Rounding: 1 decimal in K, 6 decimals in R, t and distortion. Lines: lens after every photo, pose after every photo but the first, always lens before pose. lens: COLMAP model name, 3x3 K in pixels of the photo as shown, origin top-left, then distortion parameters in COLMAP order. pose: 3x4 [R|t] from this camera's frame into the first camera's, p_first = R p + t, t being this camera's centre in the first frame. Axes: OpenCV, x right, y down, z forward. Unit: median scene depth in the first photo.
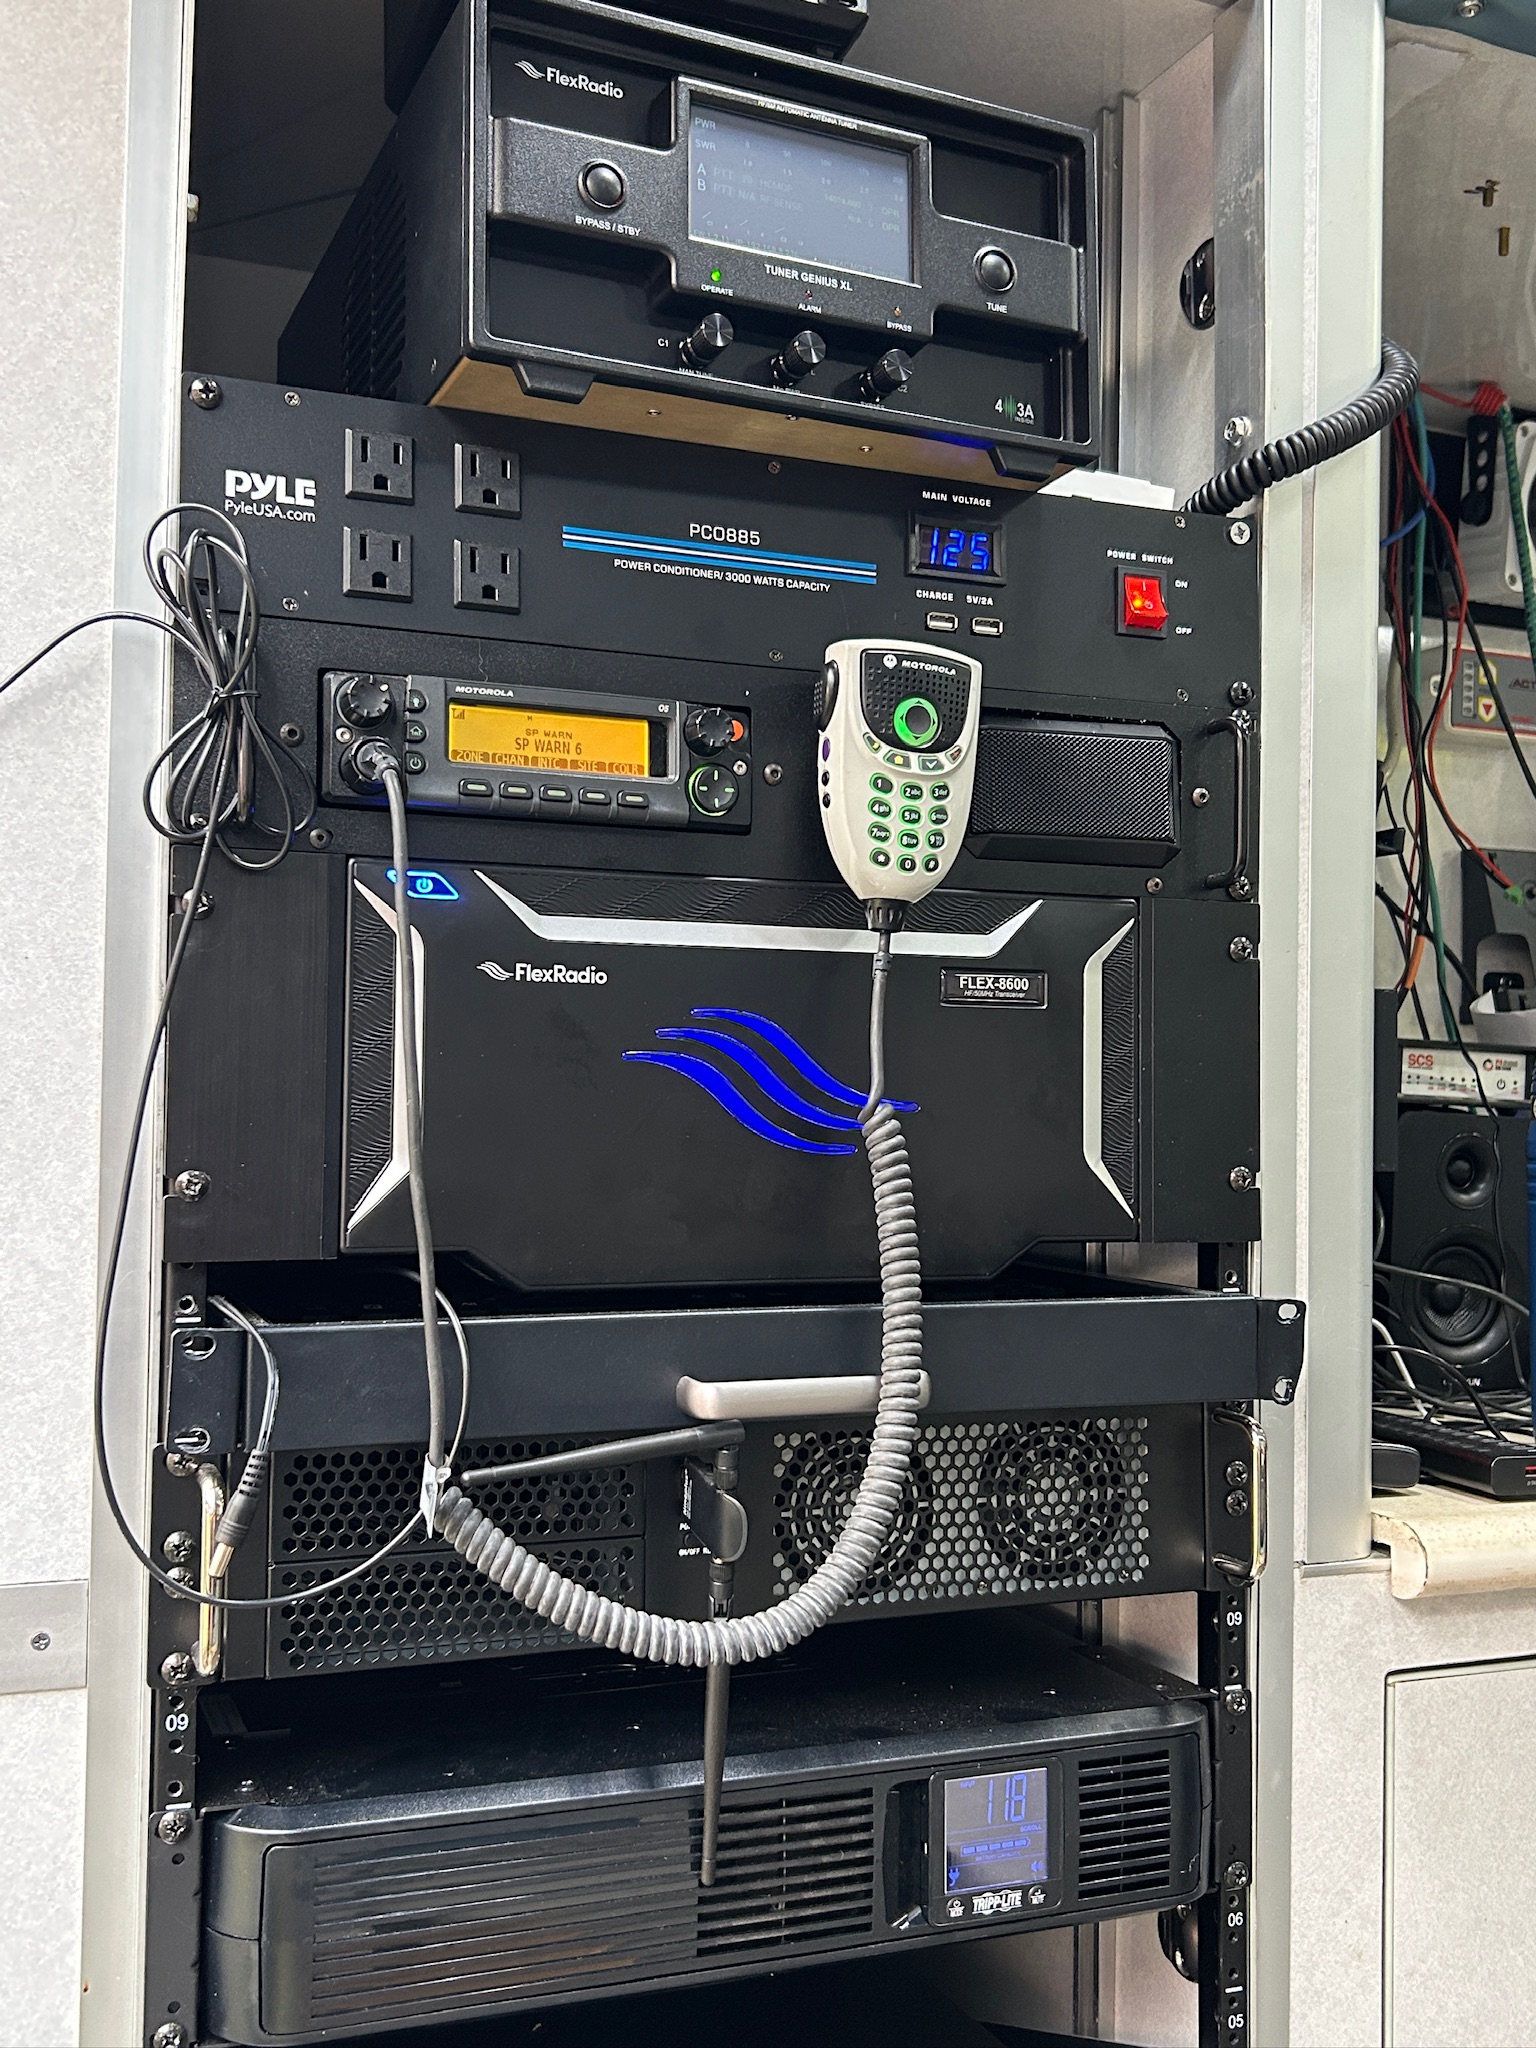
lens RADIAL K [[2014.2, 0, 765.9], [0, 2014.2, 980.2], [0, 0, 1]] dist [0.120297, -0.249140]
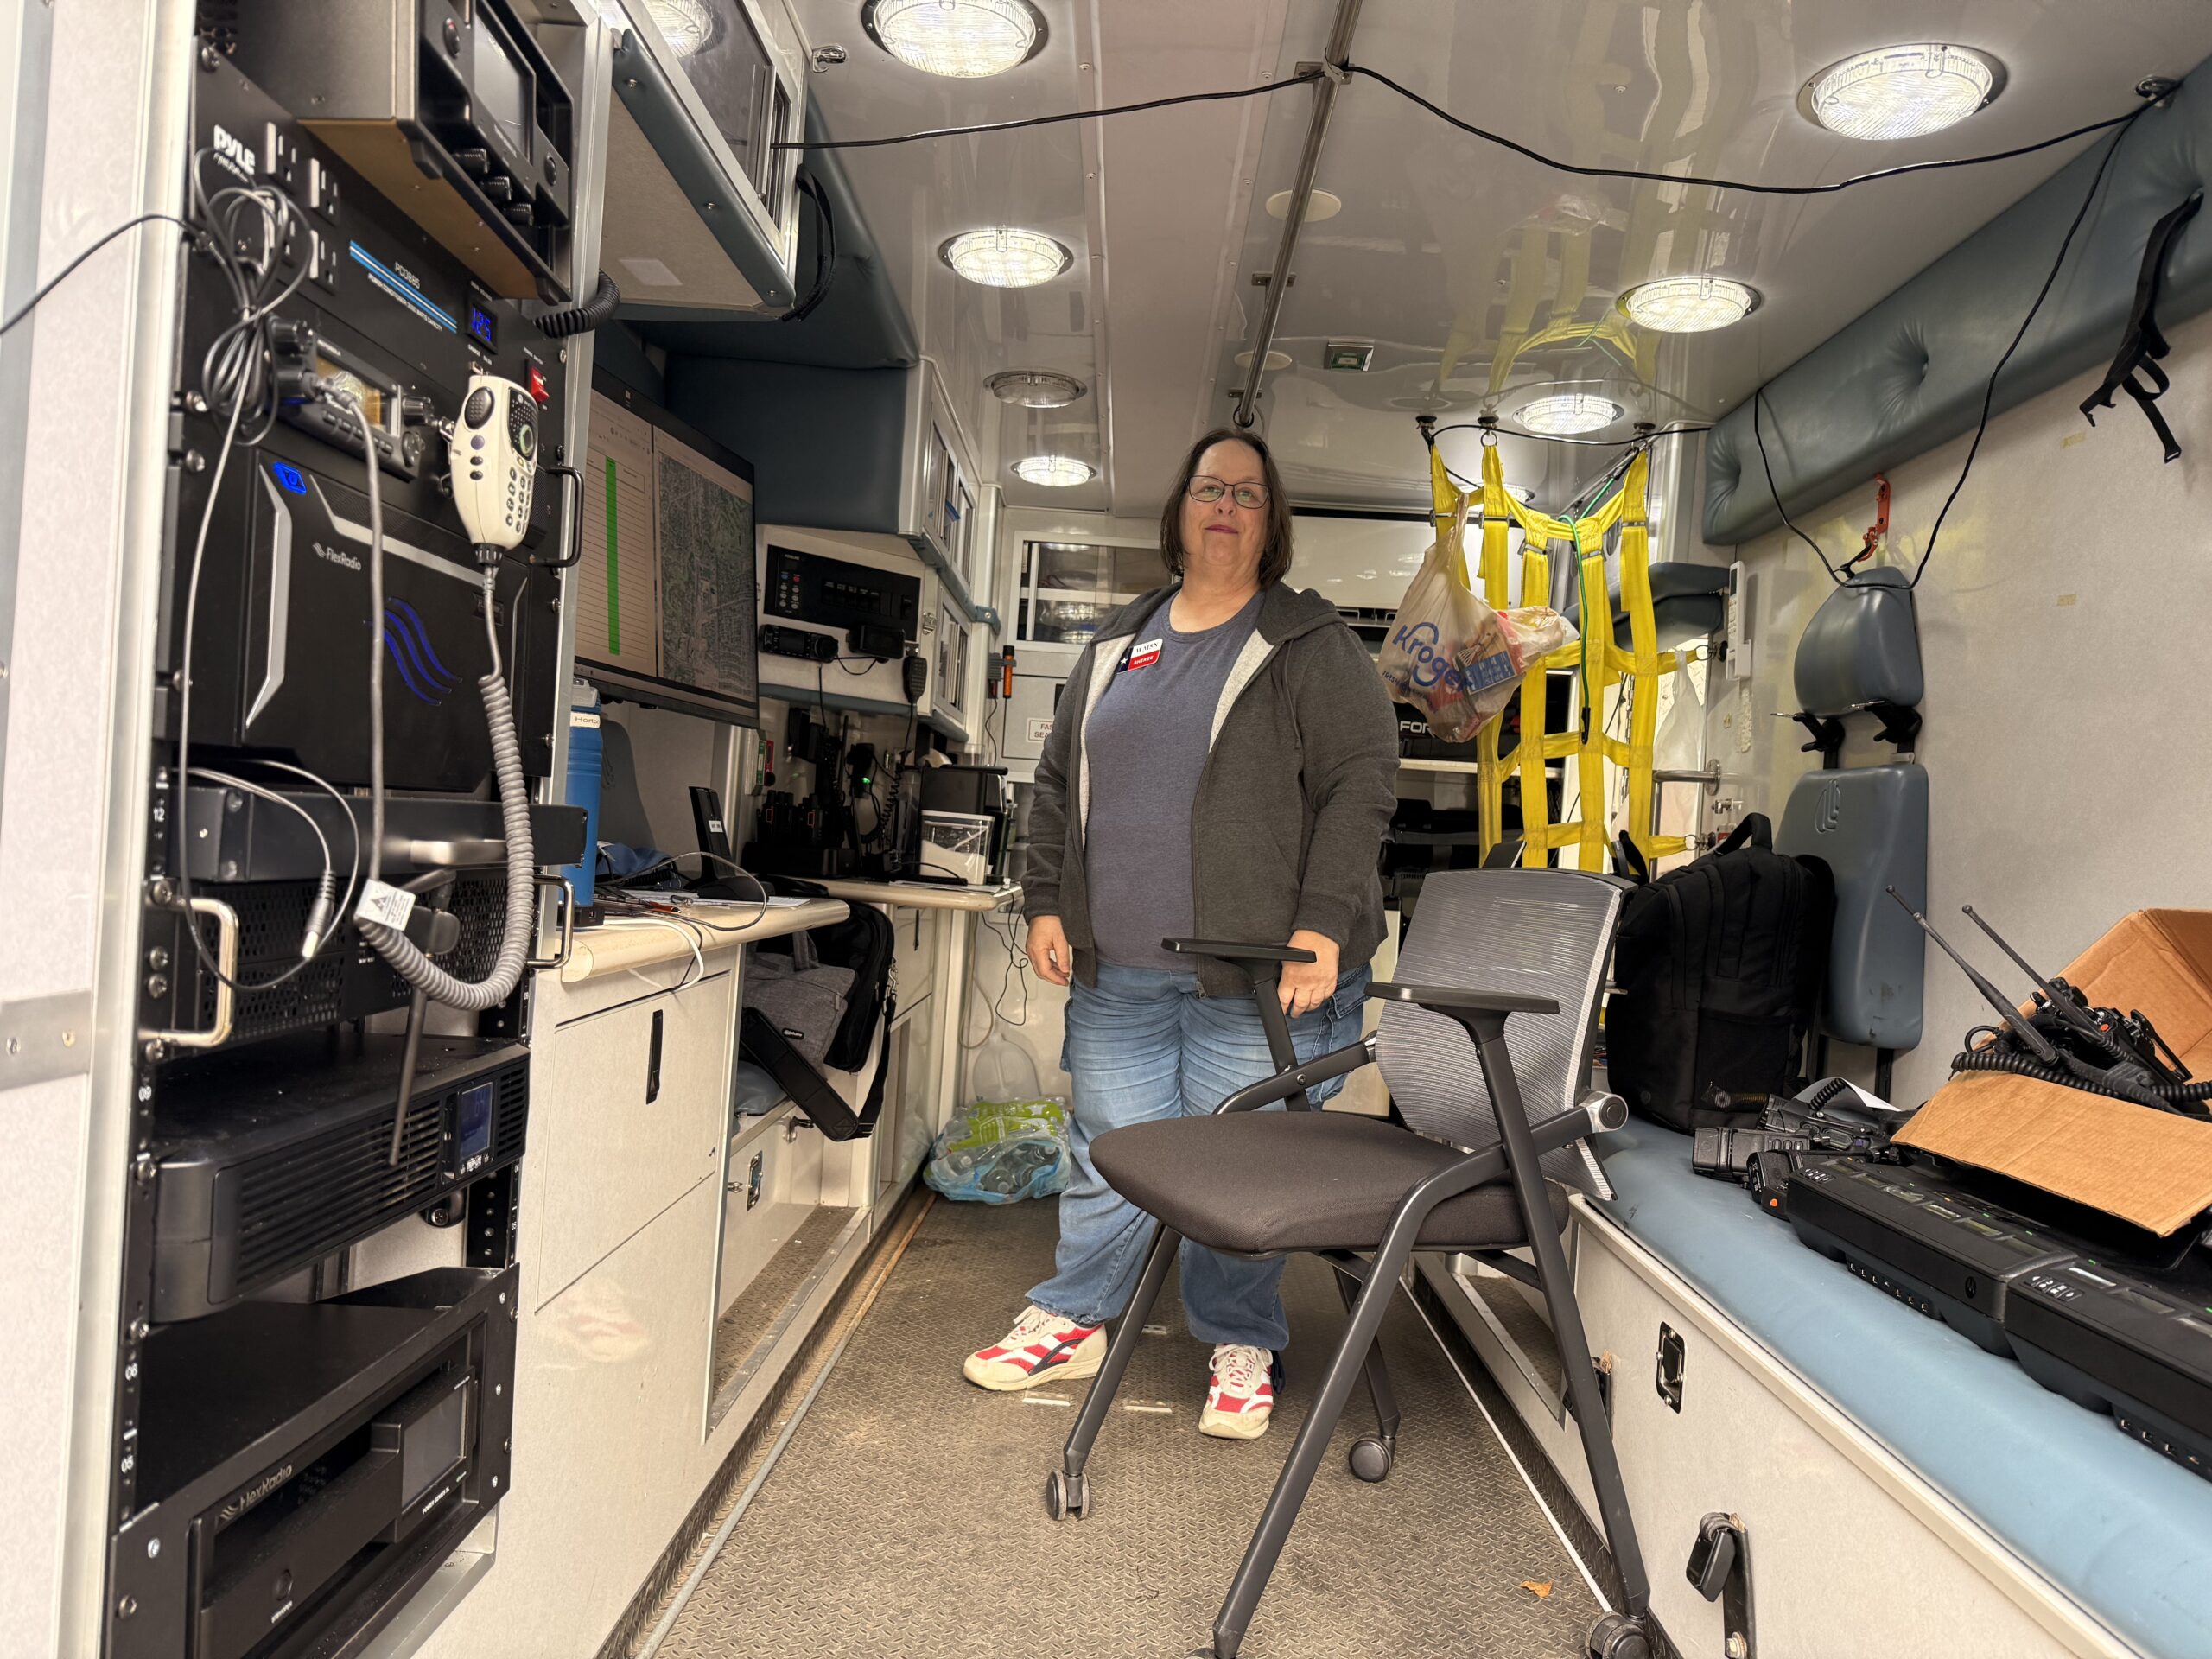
lens RADIAL K [[1537.5, 0, 1099.4], [0, 1537.5, 826.7], [0, 0, 1]] dist [0.137221, -0.226328]
pose [[0.378328, 0.014449, 0.925559, -0.949575], [-0.088139, 0.995898, 0.020481, 0.118165], [-0.921466, -0.089327, 0.378050, 0.082030]]
